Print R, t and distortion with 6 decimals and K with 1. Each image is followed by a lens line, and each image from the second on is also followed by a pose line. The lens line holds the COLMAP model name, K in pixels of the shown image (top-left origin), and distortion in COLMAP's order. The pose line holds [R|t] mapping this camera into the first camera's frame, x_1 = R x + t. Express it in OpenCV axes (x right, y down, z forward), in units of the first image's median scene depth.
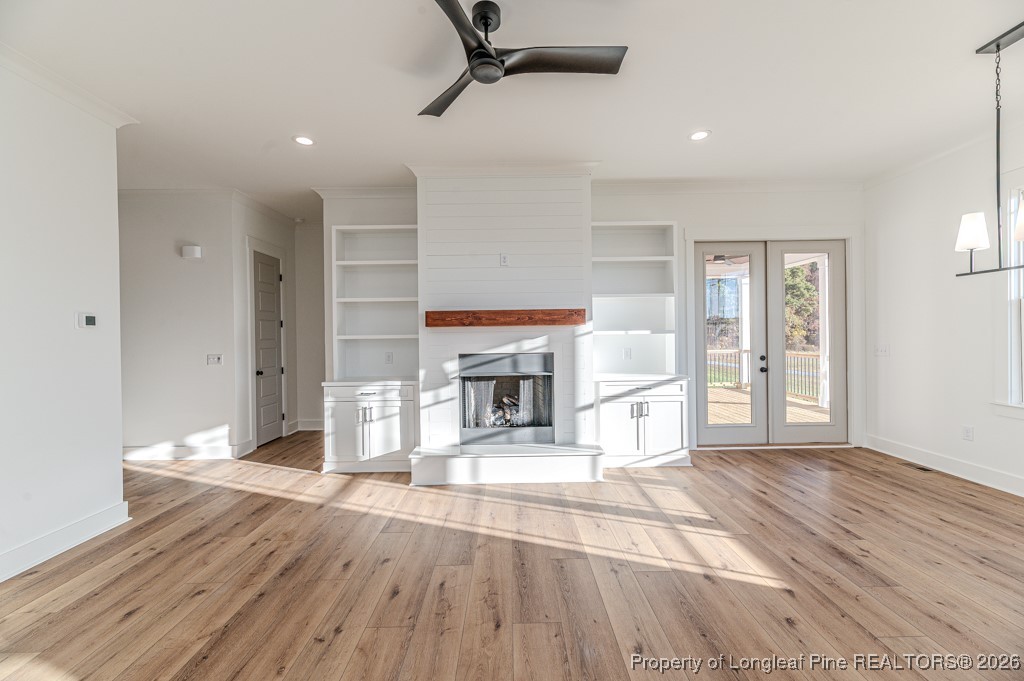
lens RADIAL K [[405.1, 0, 510.4], [0, 405.1, 330.9], [0, 0, 1]] dist [0.003266, -0.001254]
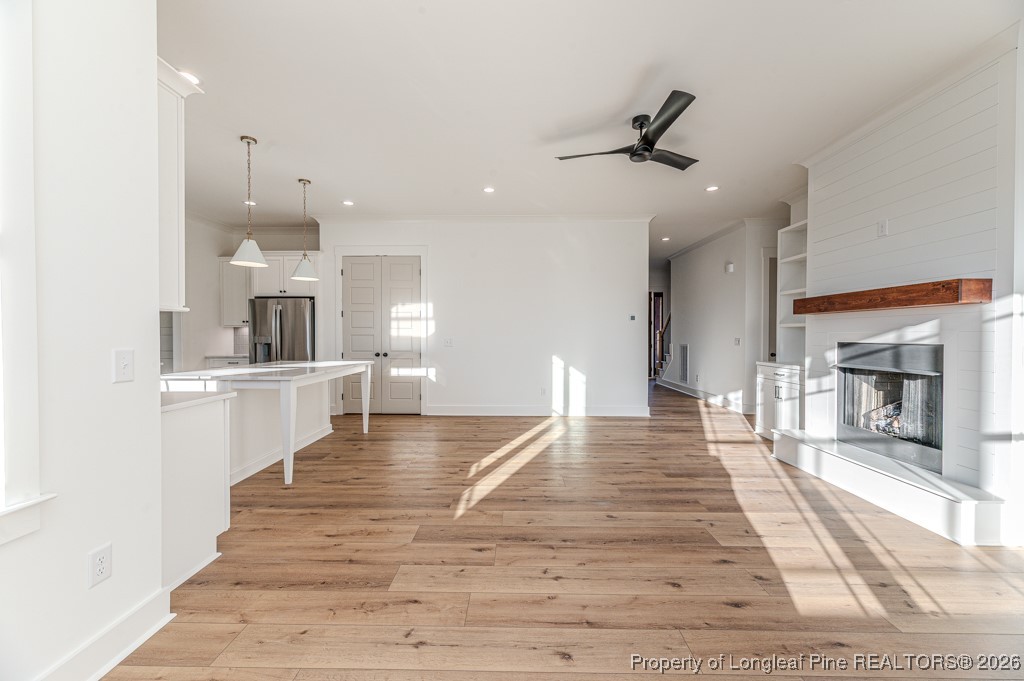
lens RADIAL K [[405.1, 0, 509.7], [0, 405.1, 340.6], [0, 0, 1]] dist [0.003266, -0.001254]
pose [[-0.028623, 0.028300, -0.999190, 0.818671], [0.010499, 0.999553, 0.028010, 0.018768], [0.999535, -0.009688, -0.028907, 0.278472]]
